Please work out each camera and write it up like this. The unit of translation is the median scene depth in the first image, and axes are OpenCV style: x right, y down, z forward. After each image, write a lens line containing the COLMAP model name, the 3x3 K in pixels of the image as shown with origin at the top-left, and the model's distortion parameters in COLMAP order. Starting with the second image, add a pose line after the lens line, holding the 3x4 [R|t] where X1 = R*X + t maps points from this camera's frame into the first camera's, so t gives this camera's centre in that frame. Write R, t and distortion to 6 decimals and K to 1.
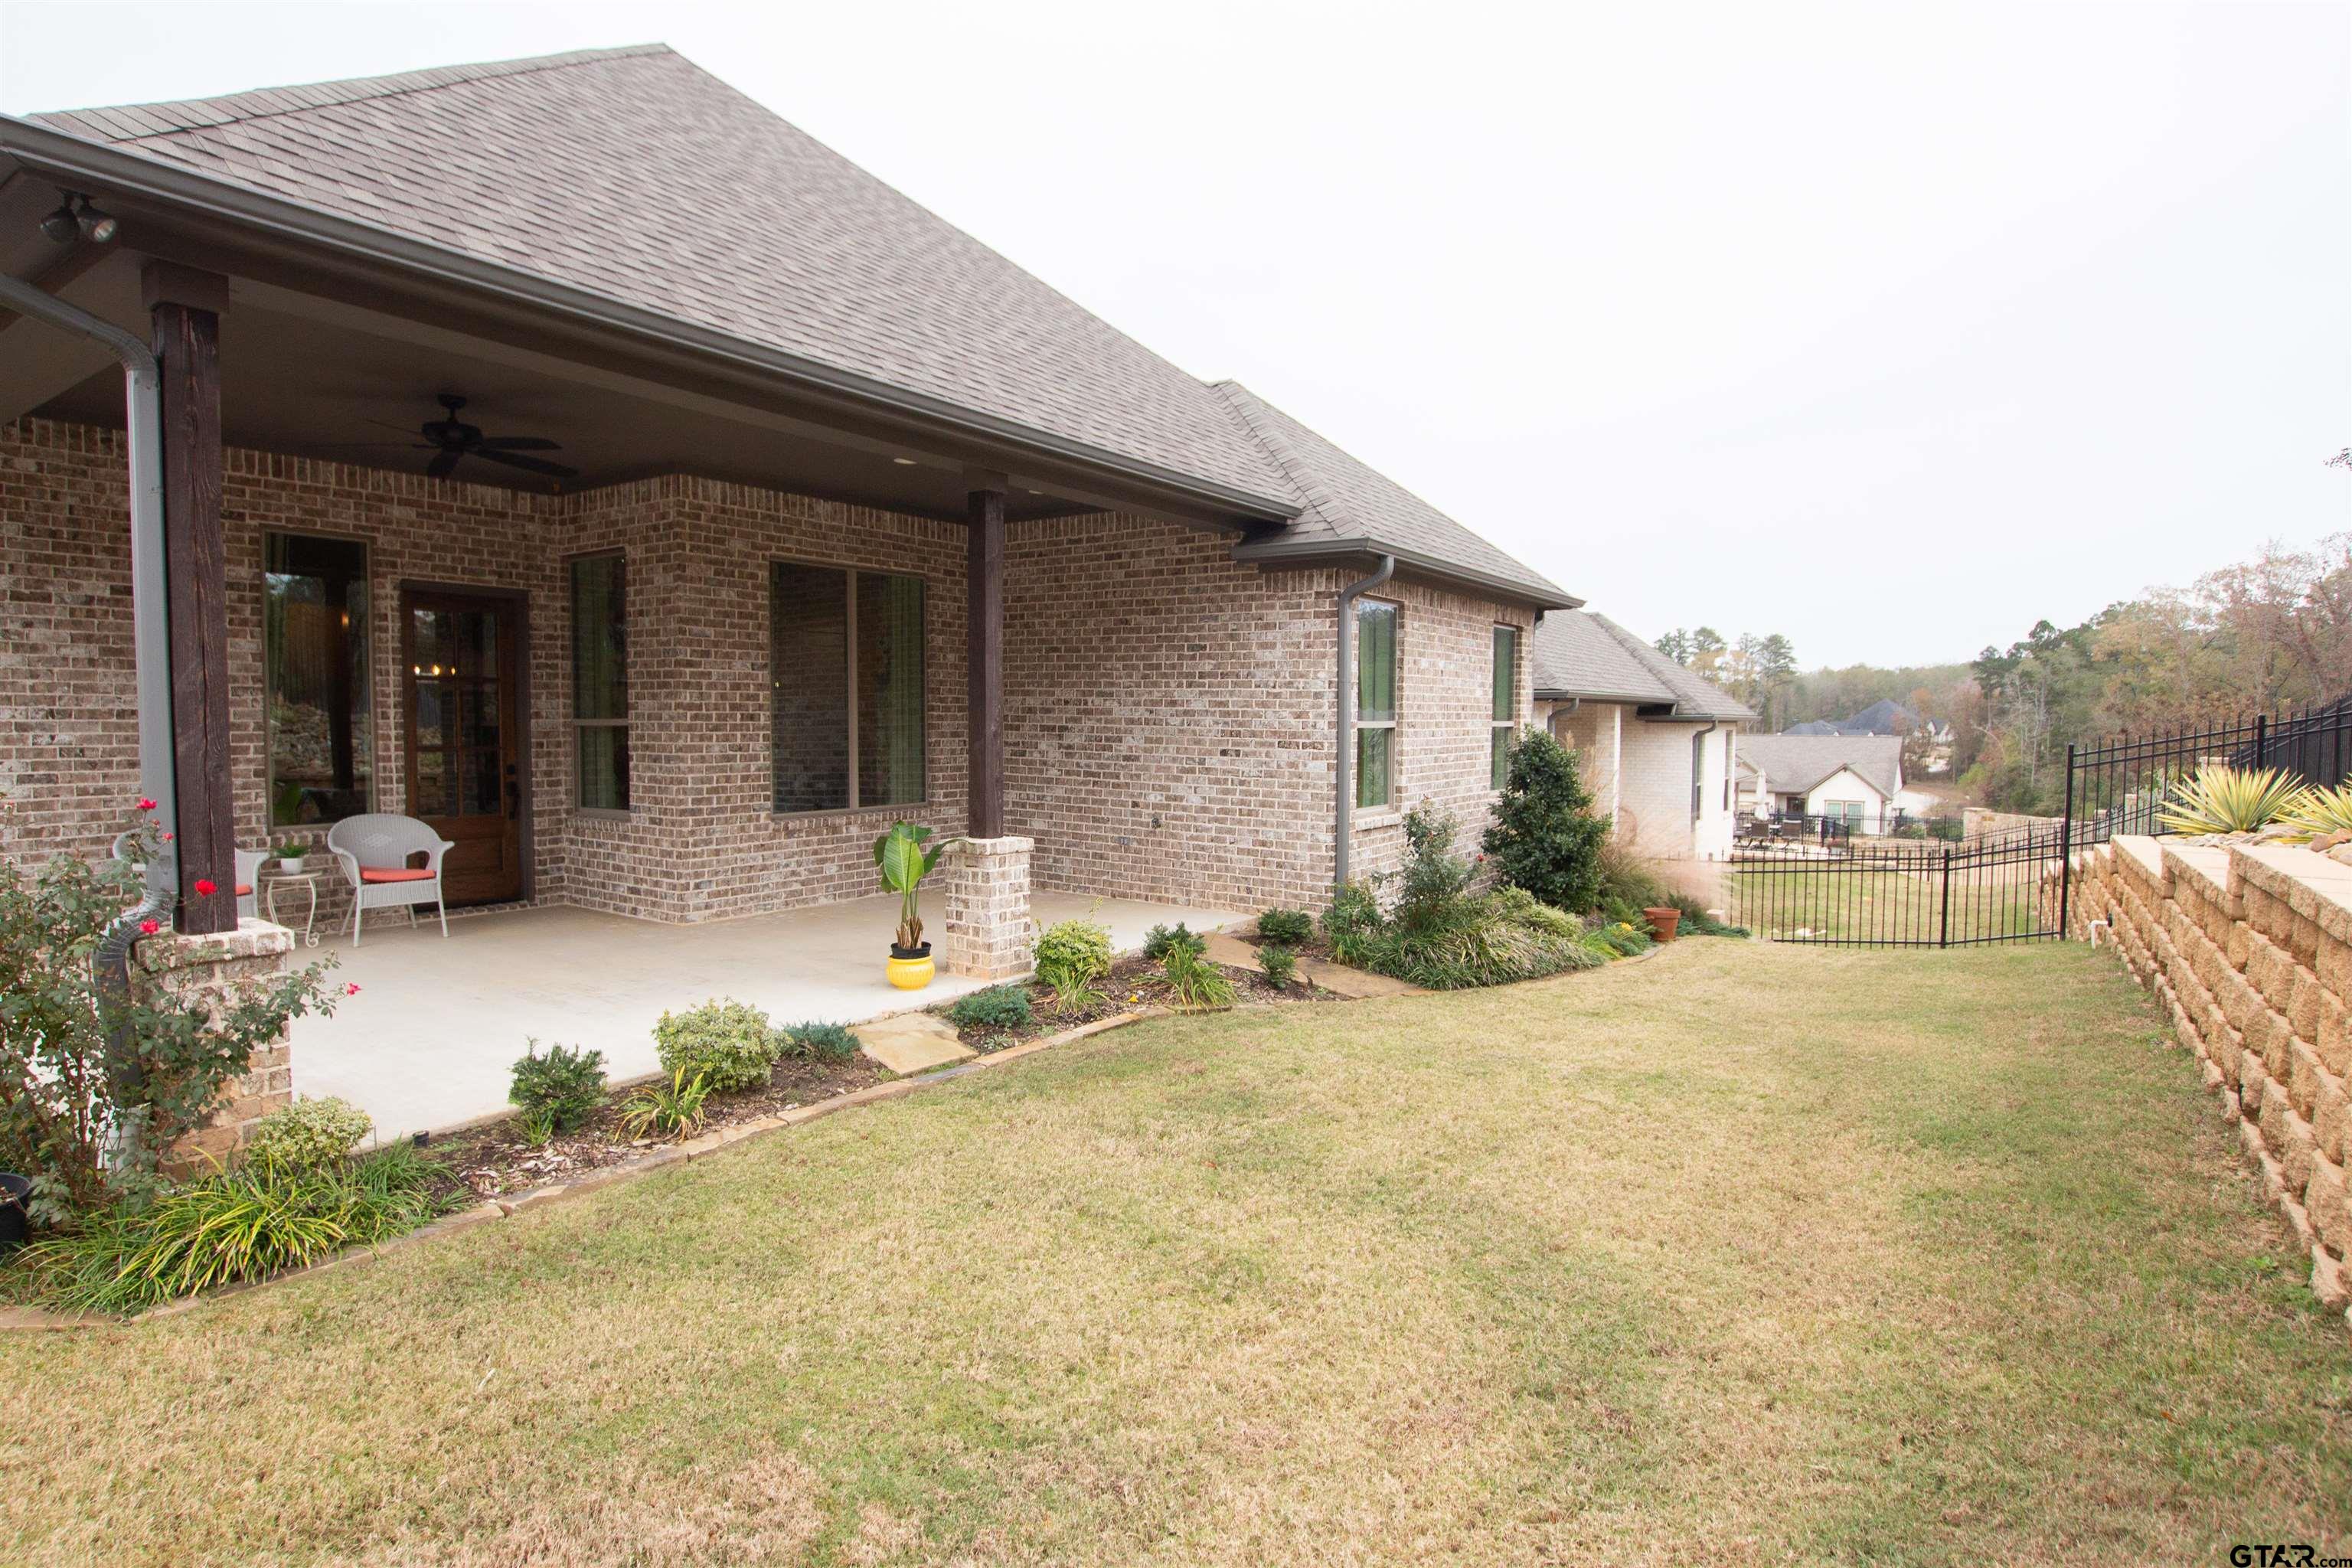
lens RADIAL K [[1230.9, 0, 1251.1], [0, 1230.9, 790.9], [0, 0, 1]] dist [-0.034278, 0.005481]
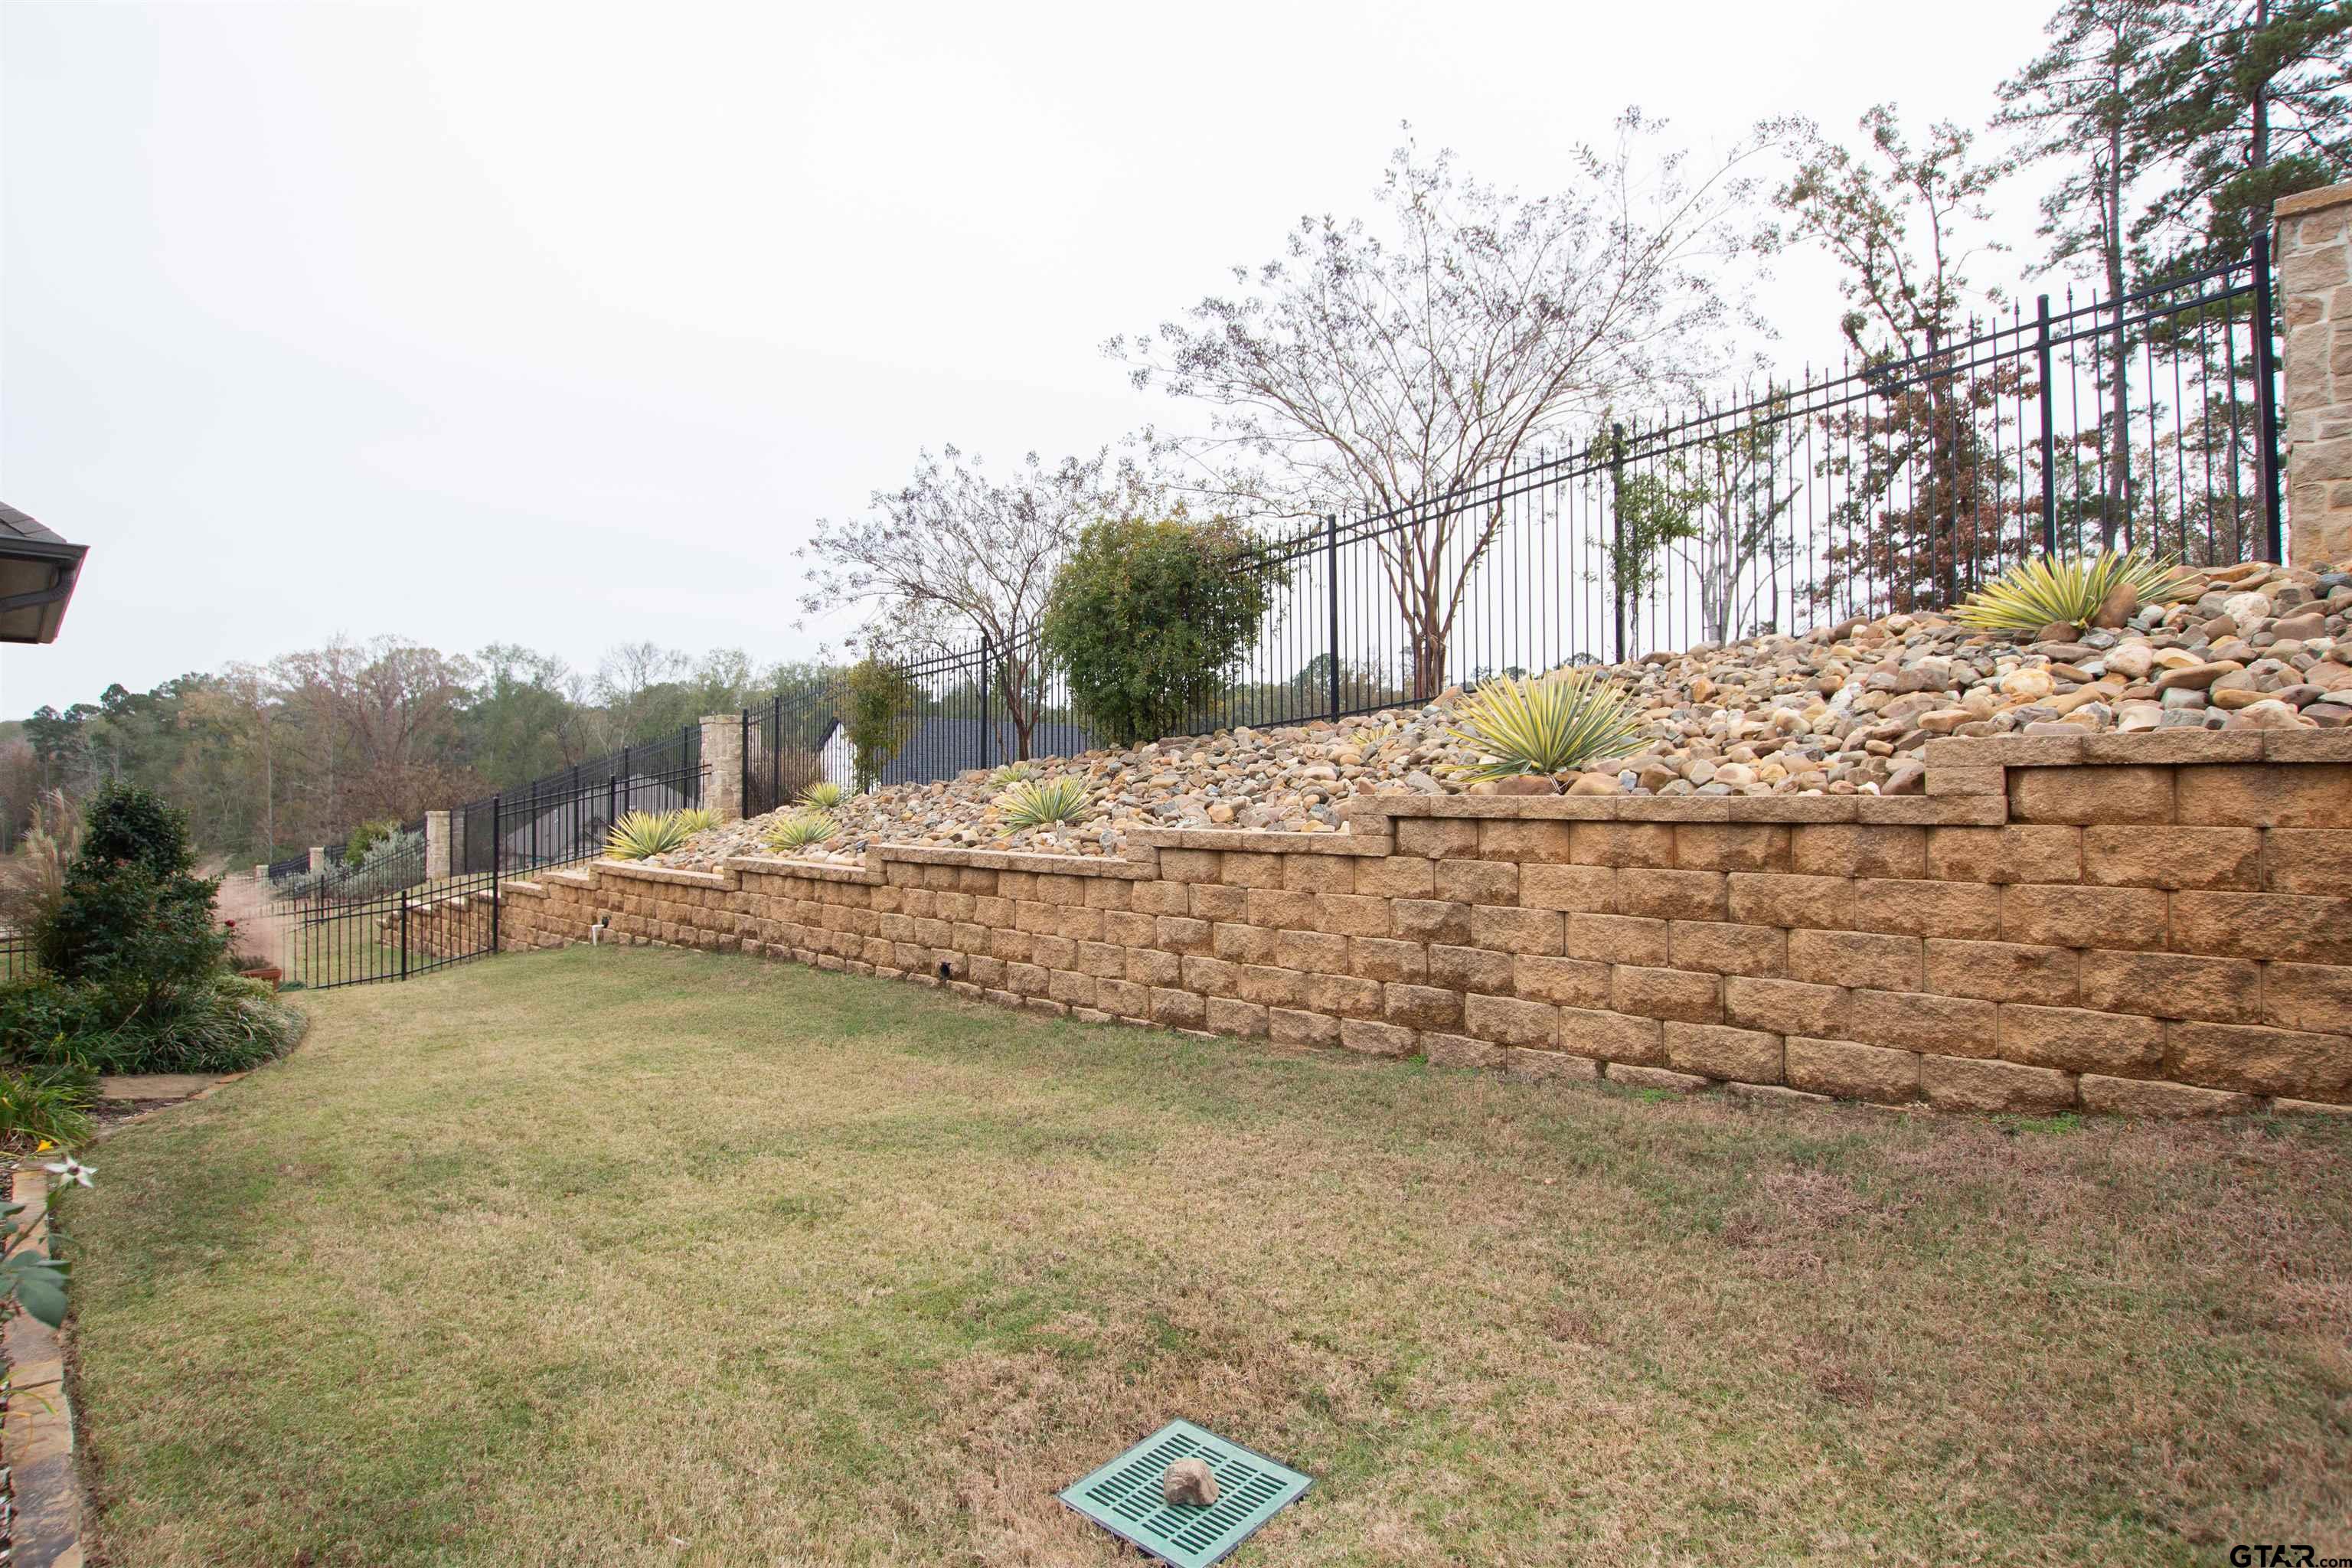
lens RADIAL K [[1064.0, 0, 1159.8], [0, 1064.0, 786.0], [0, 0, 1]] dist [-0.005392, -0.000401]
pose [[0.208669, 0.004489, 0.977976, -0.694379], [0.052415, 0.998501, -0.015767, 0.005441], [-0.976581, 0.054551, 0.208121, 0.283146]]
